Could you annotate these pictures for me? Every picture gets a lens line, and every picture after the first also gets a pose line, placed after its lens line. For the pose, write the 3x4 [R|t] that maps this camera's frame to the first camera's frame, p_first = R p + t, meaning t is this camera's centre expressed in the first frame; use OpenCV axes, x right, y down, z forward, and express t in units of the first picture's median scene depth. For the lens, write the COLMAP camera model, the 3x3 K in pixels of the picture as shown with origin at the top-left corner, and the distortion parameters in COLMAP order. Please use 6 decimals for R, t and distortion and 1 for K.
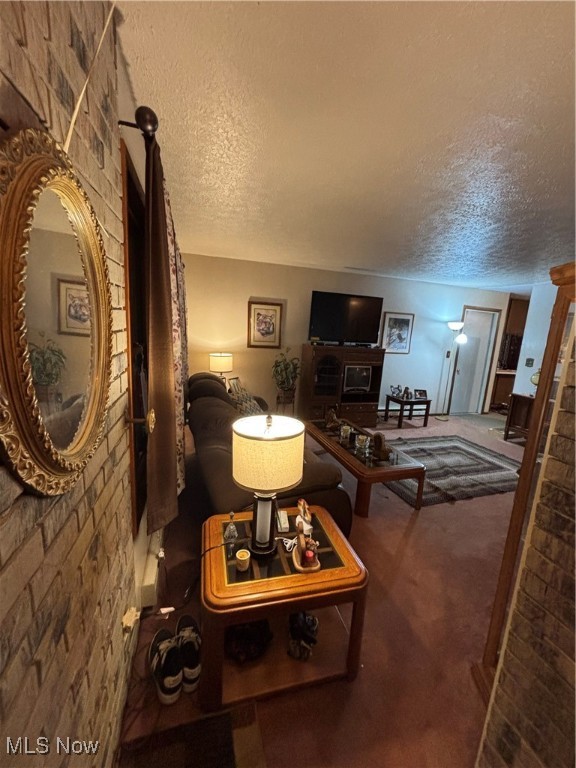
lens RADIAL K [[308.4, 0, 291.2], [0, 308.4, 383.0], [0, 0, 1]] dist [0.001390, -0.000484]
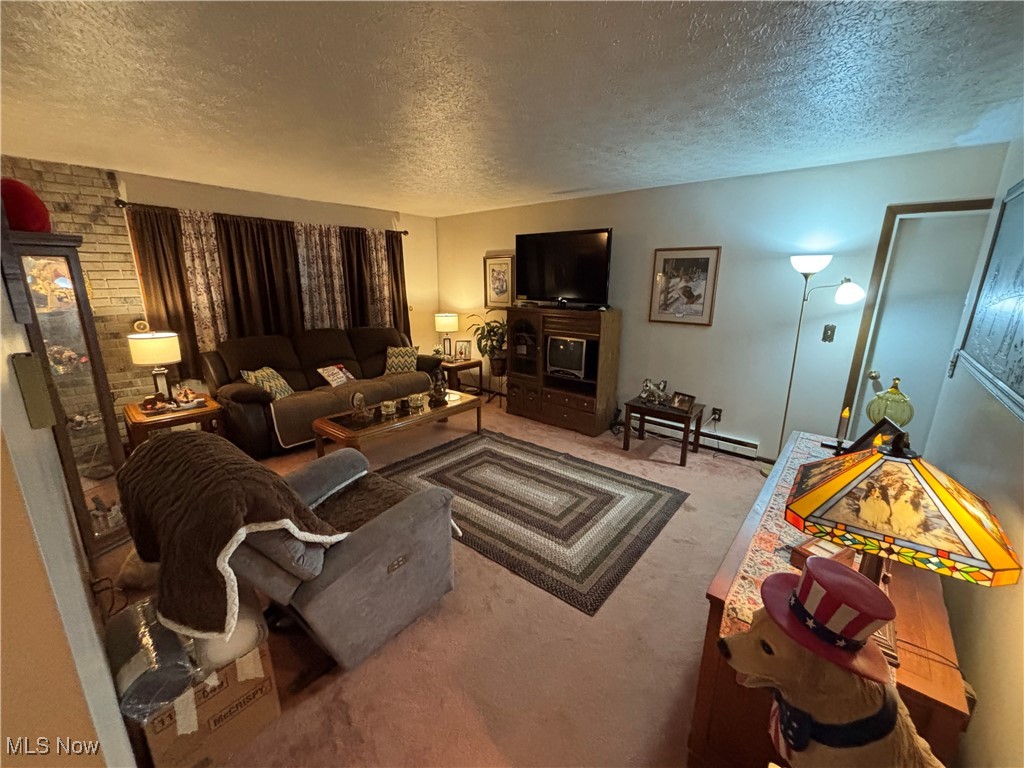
lens RADIAL K [[411.2, 0, 510.4], [0, 411.2, 381.1], [0, 0, 1]] dist [0.001390, -0.000484]
pose [[0.540479, 0.150687, -0.827754, 0.909830], [-0.131677, 0.986857, 0.093673, -0.028849], [0.830990, 0.058368, 0.553217, 0.407620]]
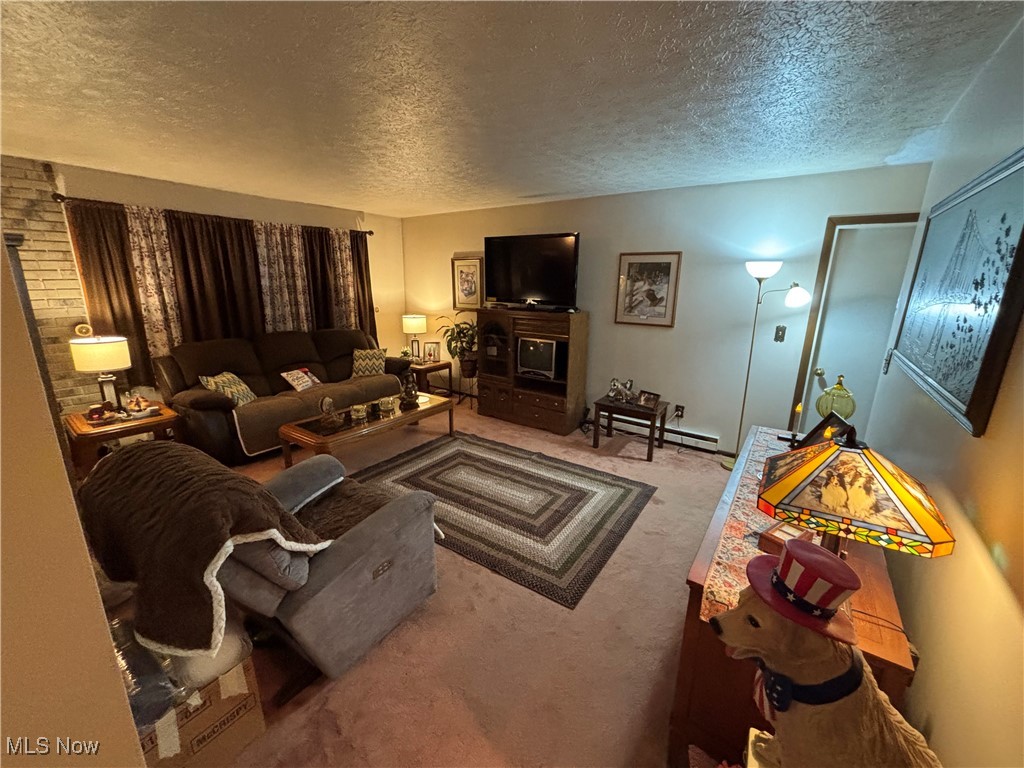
lens RADIAL K [[411.2, 0, 510.8], [0, 411.2, 381.0], [0, 0, 1]] dist [0.001390, -0.000484]
pose [[0.613283, 0.140924, -0.777190, 0.907368], [-0.123727, 0.988948, 0.081688, -0.030020], [0.780113, 0.046062, 0.623941, 0.390011]]
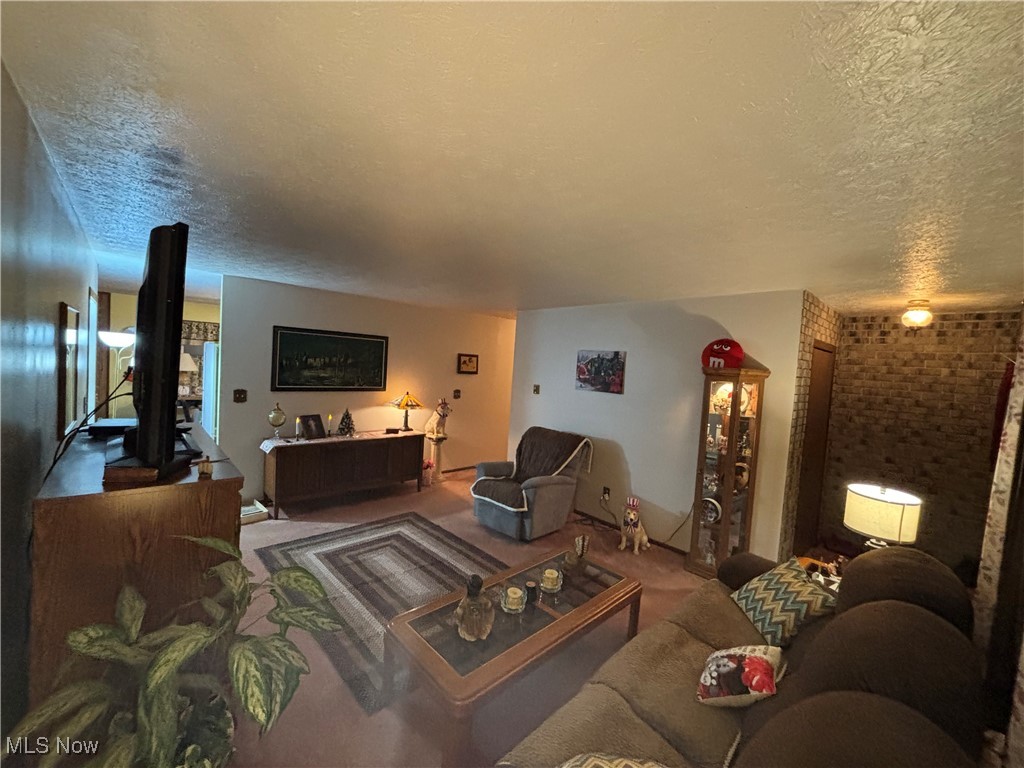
lens RADIAL K [[411.2, 0, 517.6], [0, 411.2, 381.0], [0, 0, 1]] dist [0.001390, -0.000484]
pose [[-0.438715, -0.125342, 0.889842, -0.267312], [0.076802, 0.981372, 0.176100, -0.213980], [-0.895338, 0.145599, -0.420916, 0.866164]]
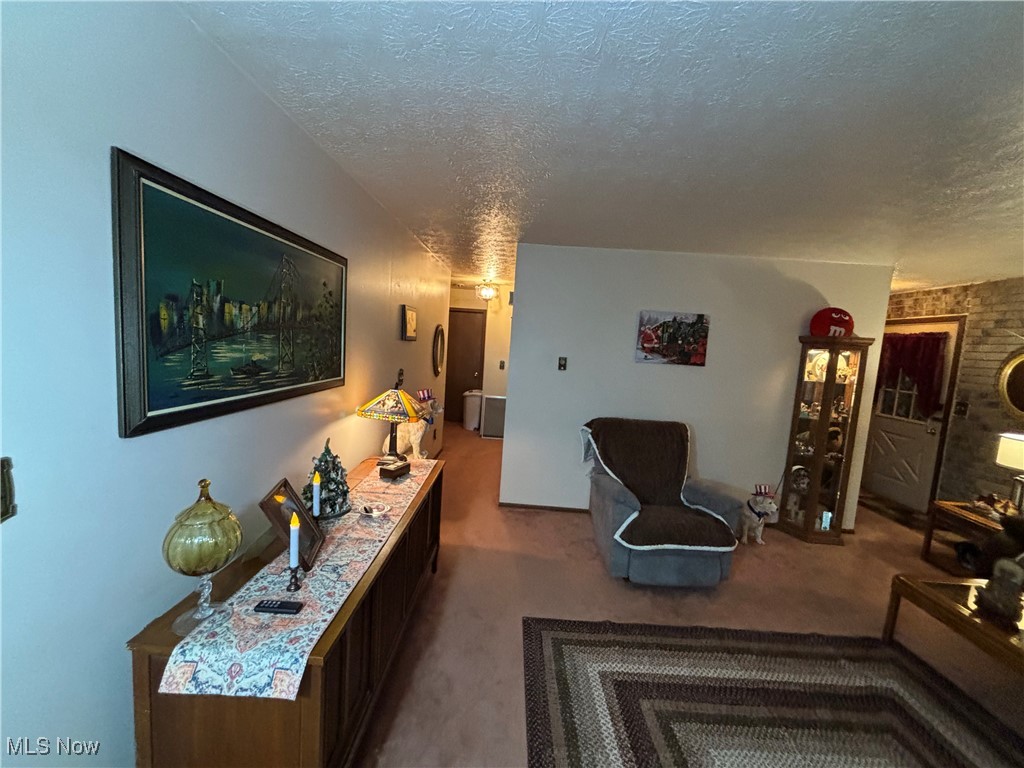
lens RADIAL K [[411.2, 0, 512.5], [0, 411.2, 380.1], [0, 0, 1]] dist [0.001390, -0.000484]
pose [[-0.944414, -0.149745, 0.292676, 0.556899], [-0.064713, 0.957501, 0.281077, -0.174008], [-0.322327, 0.246512, -0.913968, 1.104557]]
